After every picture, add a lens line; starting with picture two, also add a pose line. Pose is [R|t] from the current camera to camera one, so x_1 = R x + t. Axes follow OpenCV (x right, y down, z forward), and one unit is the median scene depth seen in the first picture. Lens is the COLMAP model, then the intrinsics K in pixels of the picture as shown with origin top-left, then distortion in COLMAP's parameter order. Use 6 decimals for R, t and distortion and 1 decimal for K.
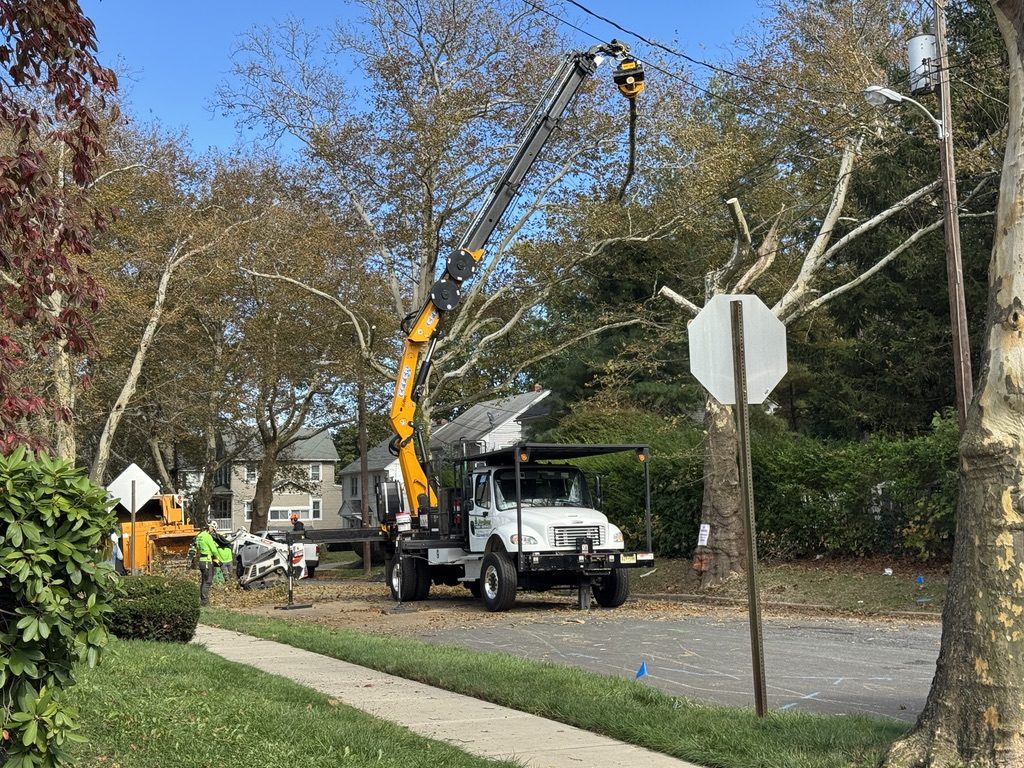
lens RADIAL K [[1409.6, 0, 512.9], [0, 1409.6, 398.0], [0, 0, 1]] dist [0.143834, -0.316662]
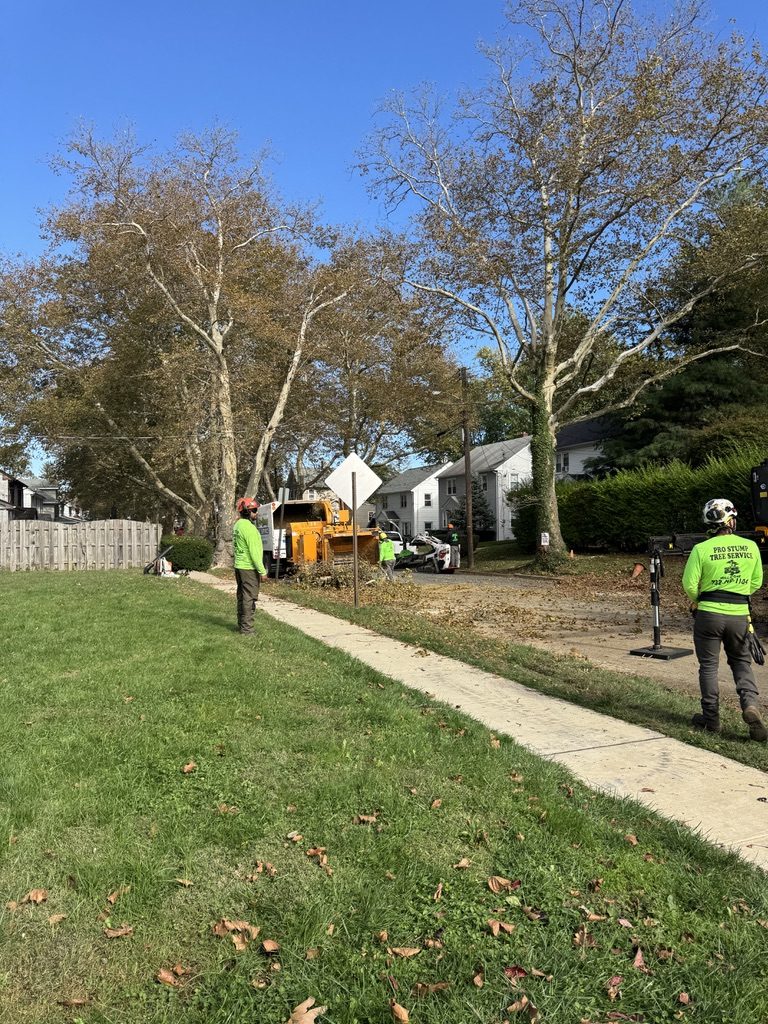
lens RADIAL K [[760.4, 0, 367.0], [0, 760.4, 512.8], [0, 0, 1]] dist [0.002235, -0.000476]
pose [[0.997173, 0.009012, -0.074595, -0.322494], [-0.003801, 0.997561, 0.069700, 0.072428], [0.075041, -0.069219, 0.994775, 0.783733]]
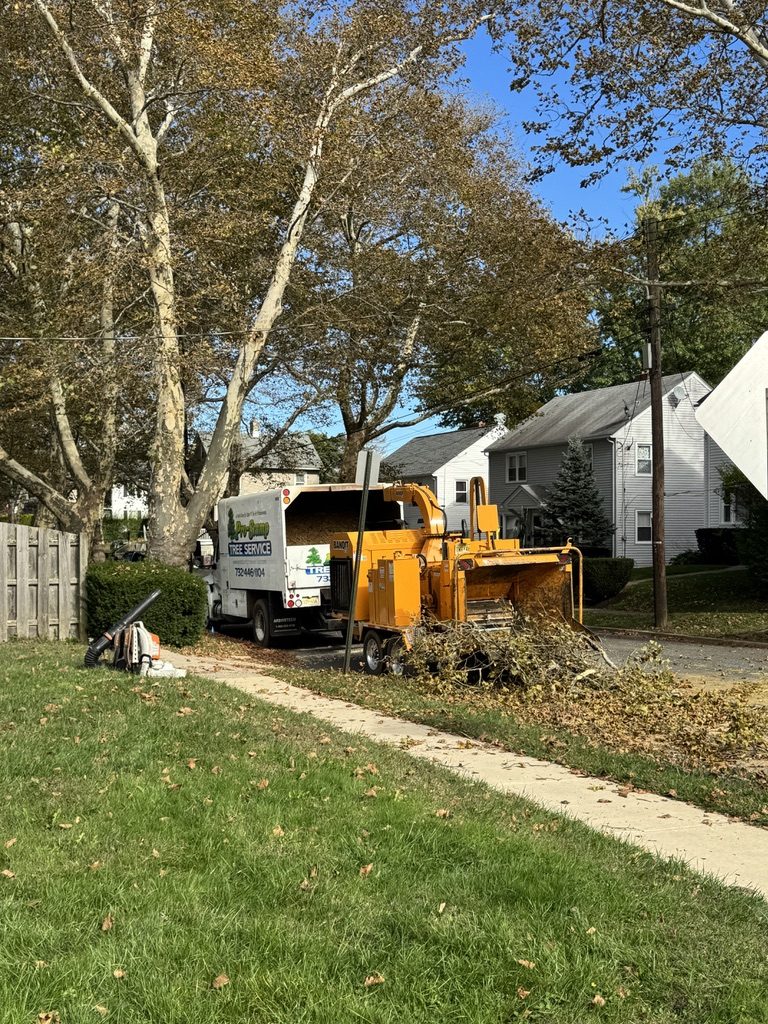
lens RADIAL K [[1256.1, 0, 384.2], [0, 1256.1, 528.5], [0, 0, 1]] dist [0.105061, -0.356118]
pose [[0.999797, 0.020037, -0.002148, -0.493088], [-0.019801, 0.996586, 0.080147, 0.095658], [0.003747, -0.080088, 0.996781, 1.055393]]
